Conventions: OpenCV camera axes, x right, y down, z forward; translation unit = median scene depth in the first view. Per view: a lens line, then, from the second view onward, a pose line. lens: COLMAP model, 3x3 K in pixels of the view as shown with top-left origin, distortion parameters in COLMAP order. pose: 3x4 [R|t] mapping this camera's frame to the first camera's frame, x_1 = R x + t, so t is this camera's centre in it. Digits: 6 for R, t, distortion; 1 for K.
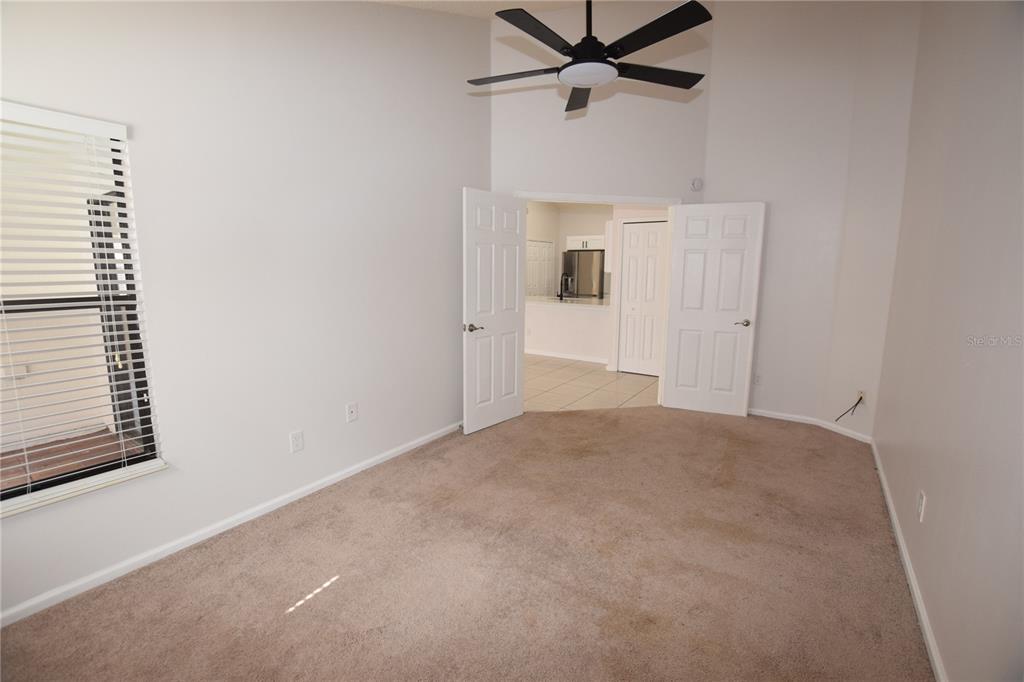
lens RADIAL K [[455.4, 0, 505.7], [0, 455.4, 340.0], [0, 0, 1]] dist [-0.029520, 0.000912]
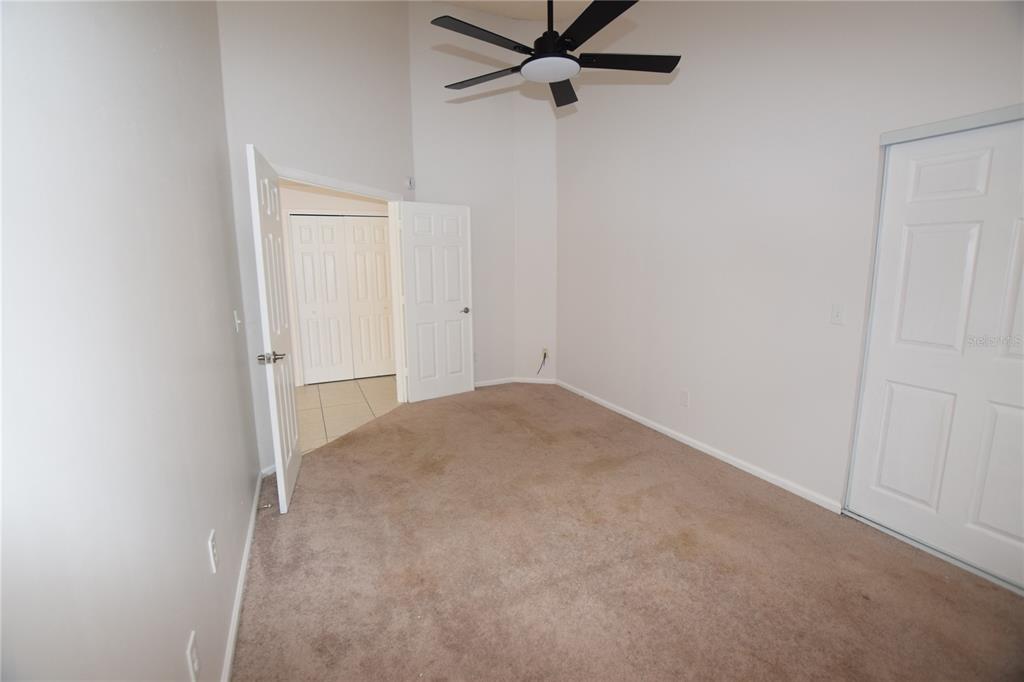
lens RADIAL K [[455.4, 0, 508.1], [0, 455.4, 338.6], [0, 0, 1]] dist [-0.029520, 0.000912]
pose [[0.504136, -0.153085, 0.849948, -0.454970], [0.151477, 0.984582, 0.087487, -0.058136], [-0.850236, 0.084642, 0.519552, 0.344908]]
